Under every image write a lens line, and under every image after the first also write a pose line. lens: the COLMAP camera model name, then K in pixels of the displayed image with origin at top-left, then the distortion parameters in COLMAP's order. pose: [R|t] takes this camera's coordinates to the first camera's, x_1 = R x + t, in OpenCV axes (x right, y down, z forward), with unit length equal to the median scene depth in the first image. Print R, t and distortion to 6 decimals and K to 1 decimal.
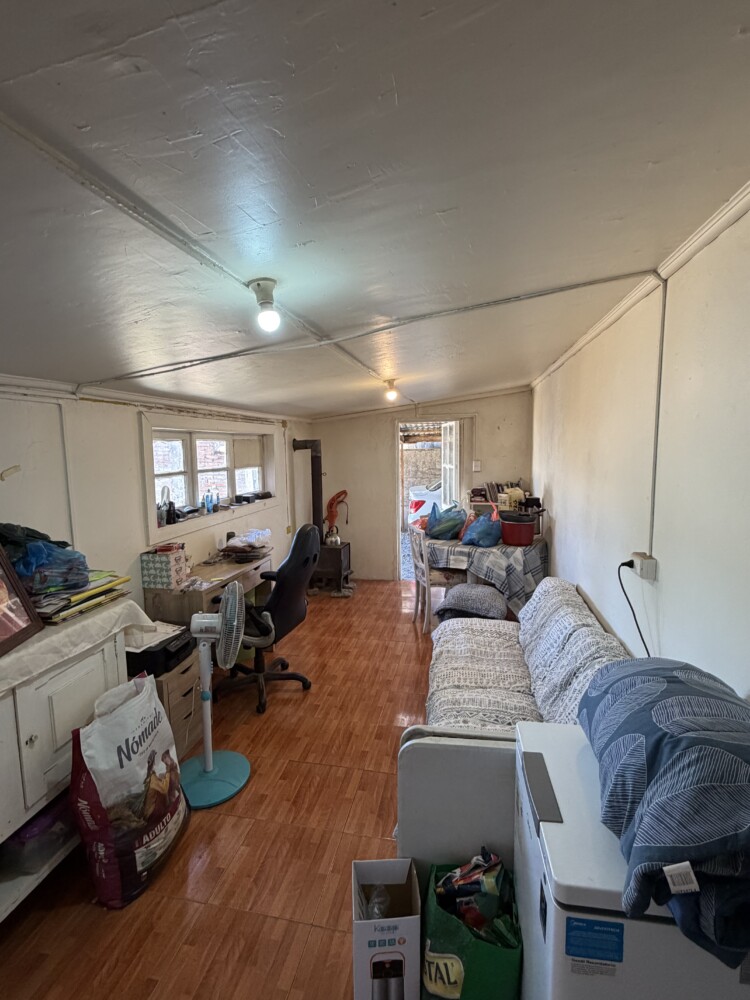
lens RADIAL K [[471.9, 0, 376.1], [0, 471.9, 500.5], [0, 0, 1]] dist [0.000614, 0.003211]
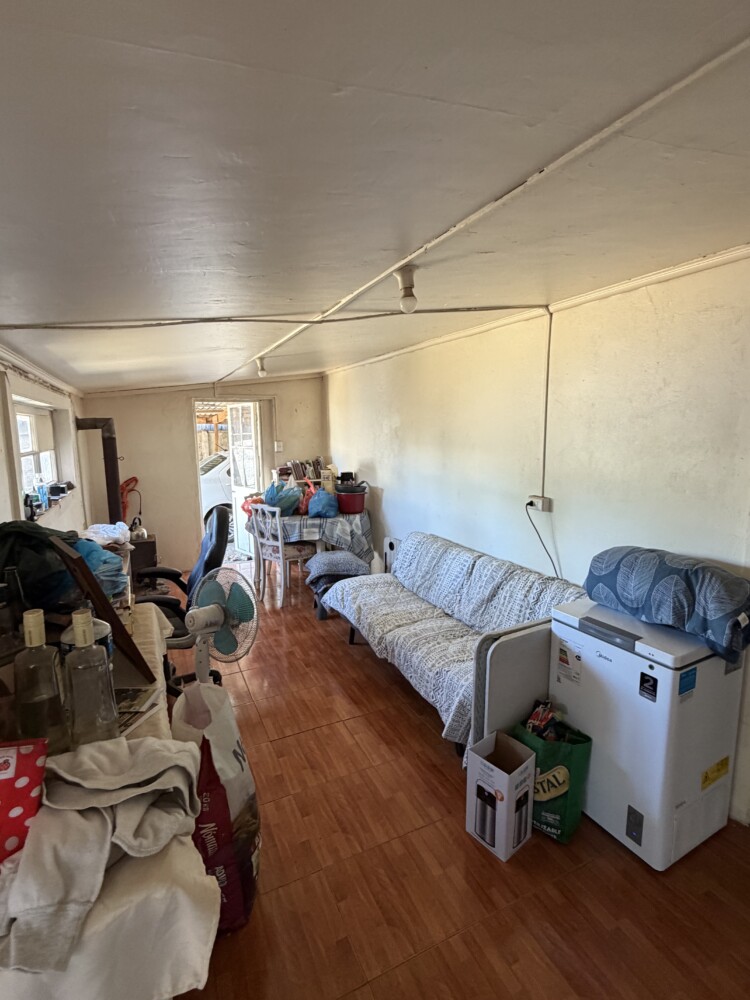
lens RADIAL K [[471.9, 0, 371.6], [0, 471.9, 497.7], [0, 0, 1]] dist [0.000614, 0.003211]
pose [[0.802058, -0.080569, 0.591786, -0.346916], [0.065949, 0.996747, 0.046320, 0.007109], [-0.593593, 0.001877, 0.804763, 0.050880]]
